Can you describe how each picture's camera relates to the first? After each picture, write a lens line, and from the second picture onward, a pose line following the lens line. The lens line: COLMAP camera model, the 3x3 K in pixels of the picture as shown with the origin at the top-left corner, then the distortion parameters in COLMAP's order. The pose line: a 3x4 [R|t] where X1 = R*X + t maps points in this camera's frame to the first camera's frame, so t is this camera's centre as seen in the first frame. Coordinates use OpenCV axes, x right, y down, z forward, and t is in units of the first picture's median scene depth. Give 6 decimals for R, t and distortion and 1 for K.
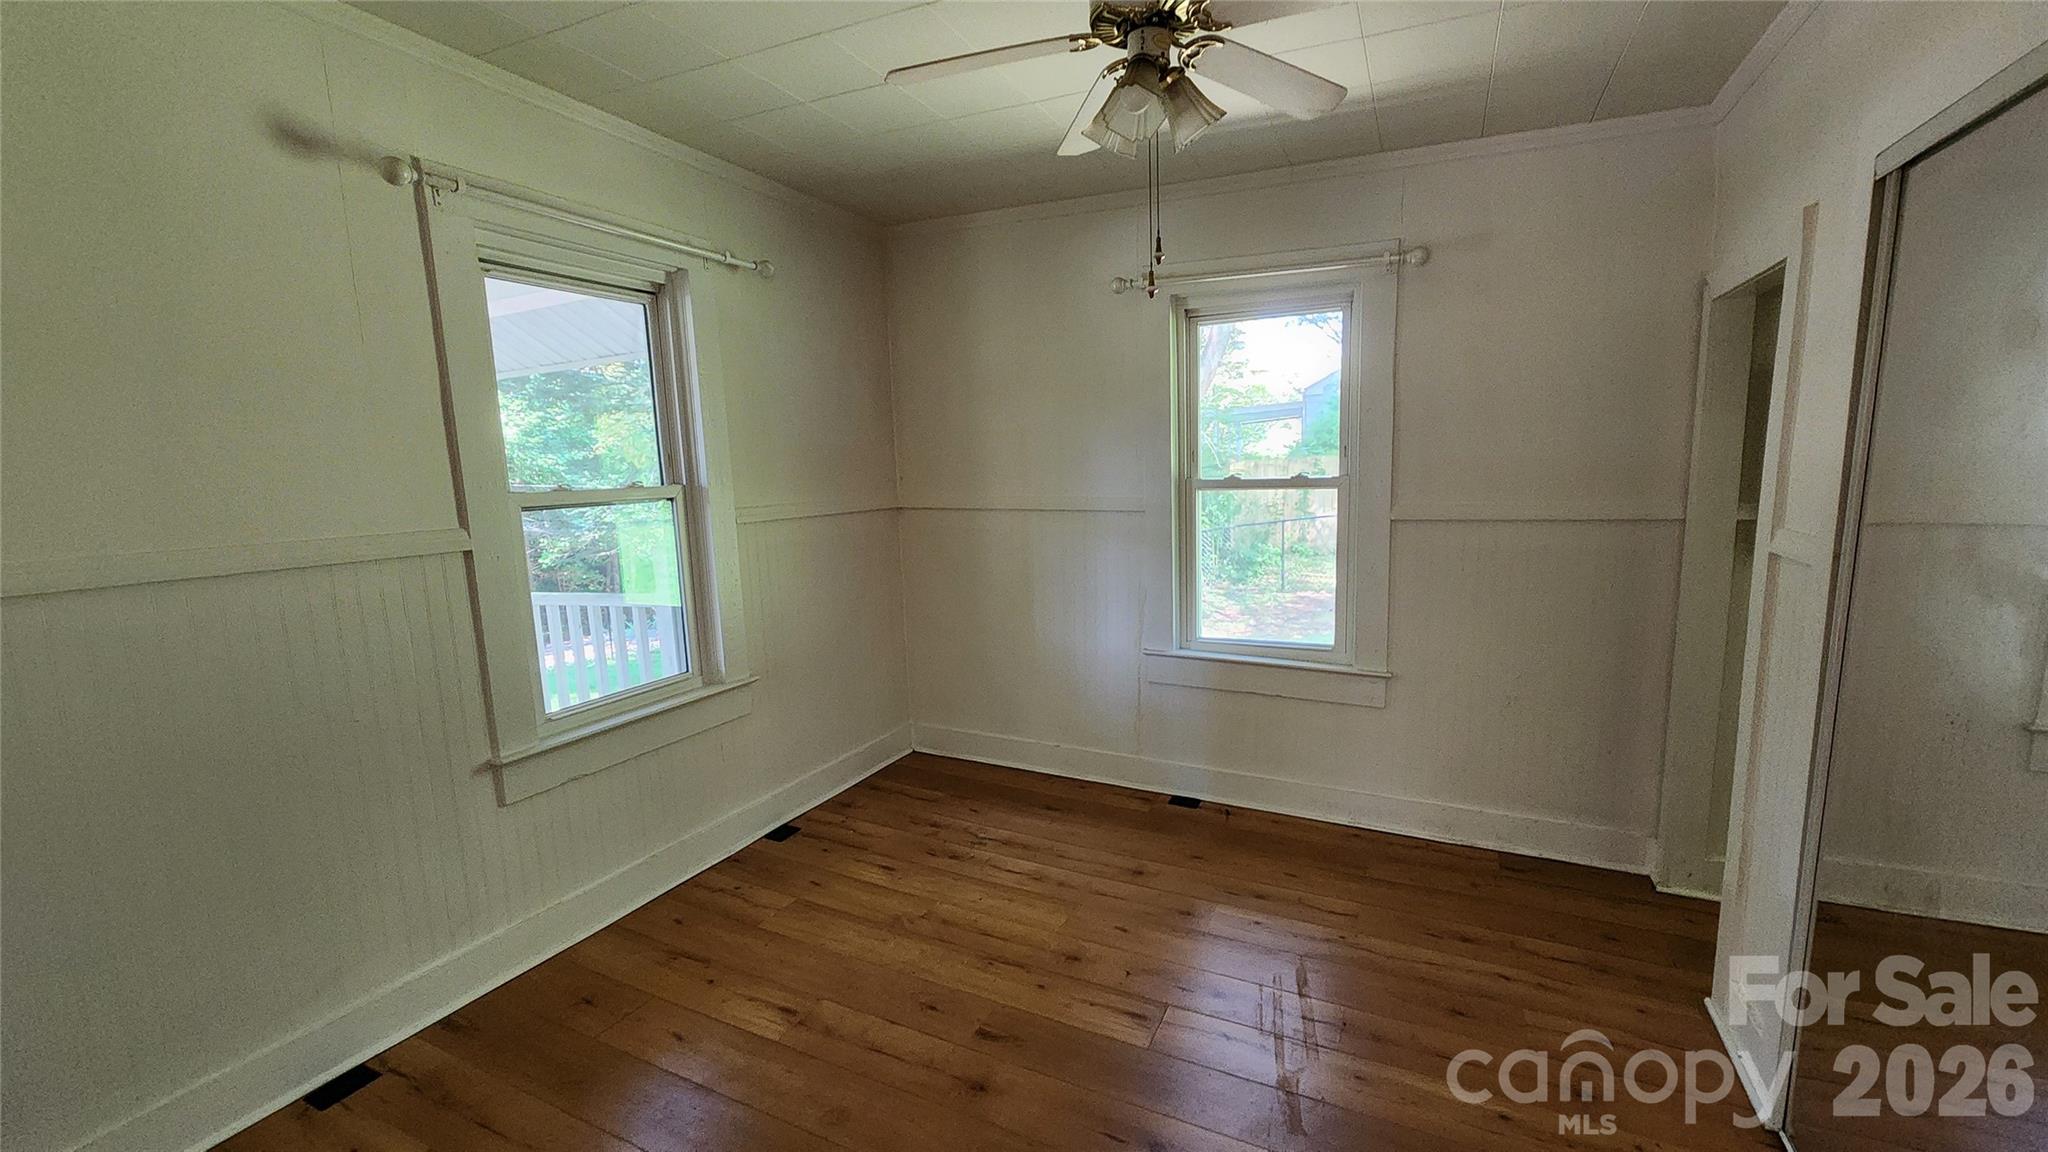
lens RADIAL K [[842.9, 0, 1031.0], [0, 842.9, 587.6], [0, 0, 1]] dist [0.000486, -0.000760]
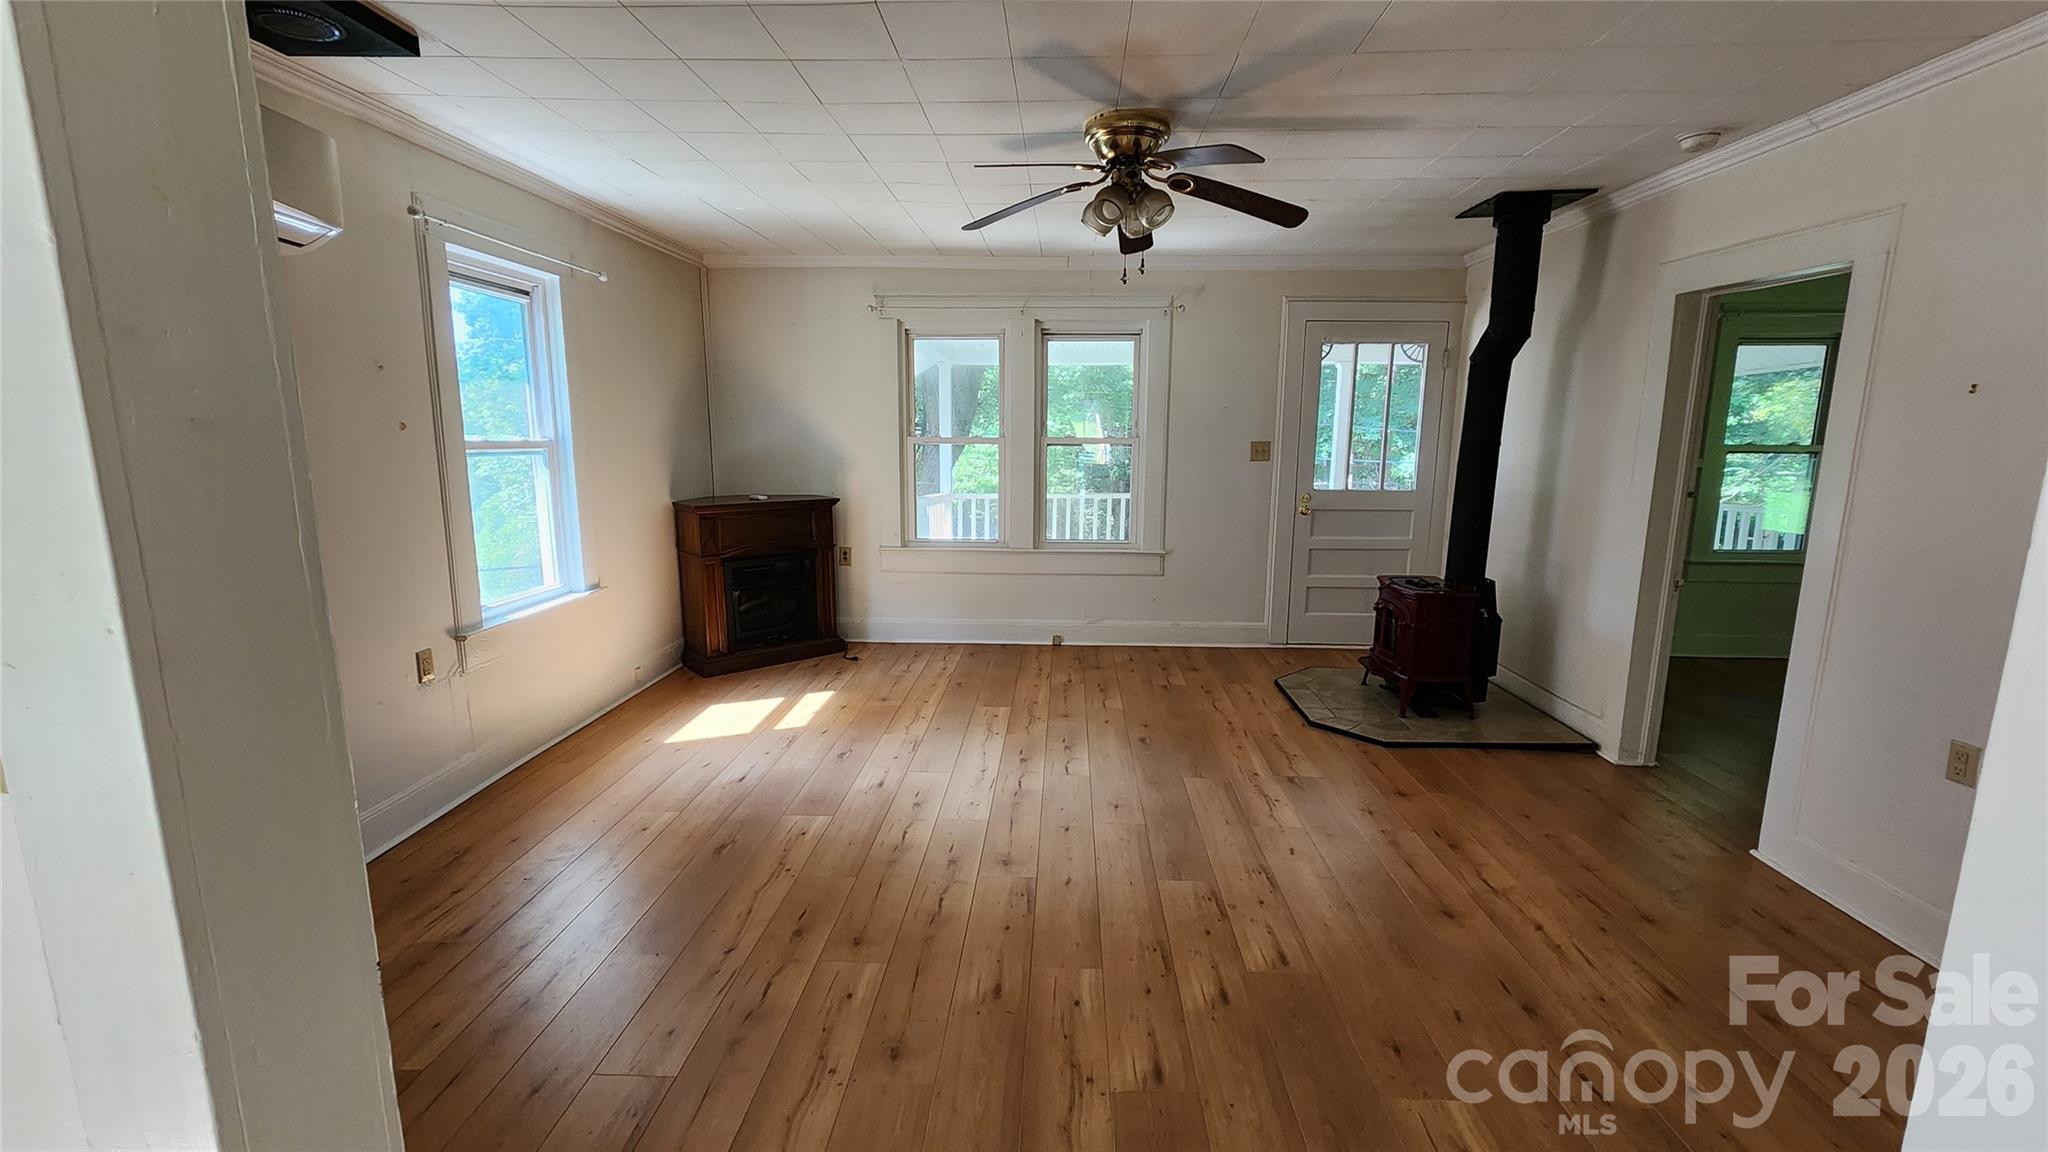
lens RADIAL K [[842.9, 0, 1026.8], [0, 842.9, 587.3], [0, 0, 1]] dist [0.000486, -0.000760]
pose [[0.391260, 0.193297, -0.899751, 0.649014], [-0.149789, 0.978031, 0.144977, 0.183883], [0.908008, 0.078049, 0.411618, -1.375127]]
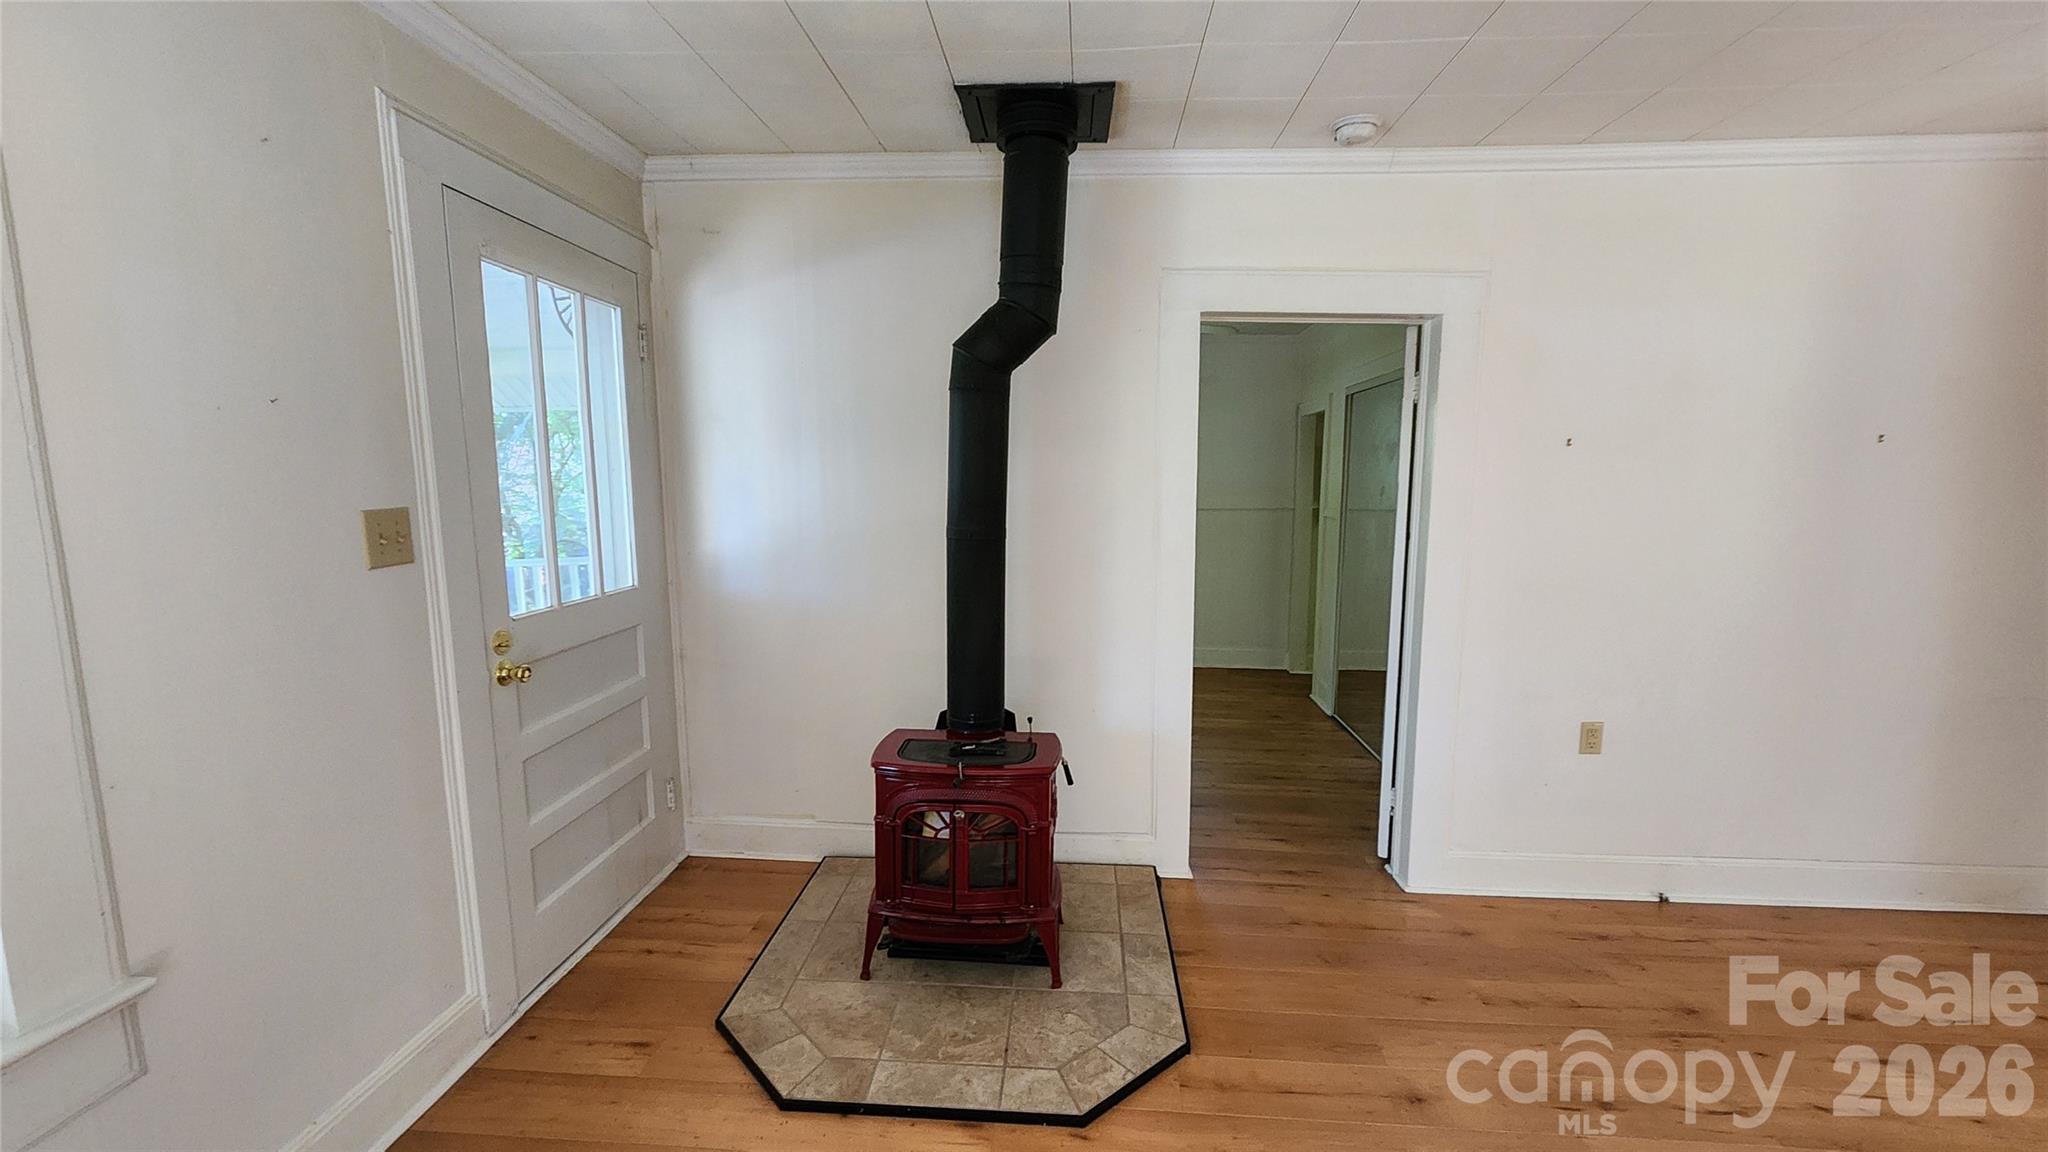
lens RADIAL K [[842.9, 0, 1031.7], [0, 842.9, 583.2], [0, 0, 1]] dist [0.000486, -0.000760]
pose [[0.929423, -0.022728, 0.368315, -0.763730], [0.028736, 0.999528, -0.010833, 0.134187], [-0.367895, 0.020652, 0.929638, -0.893896]]
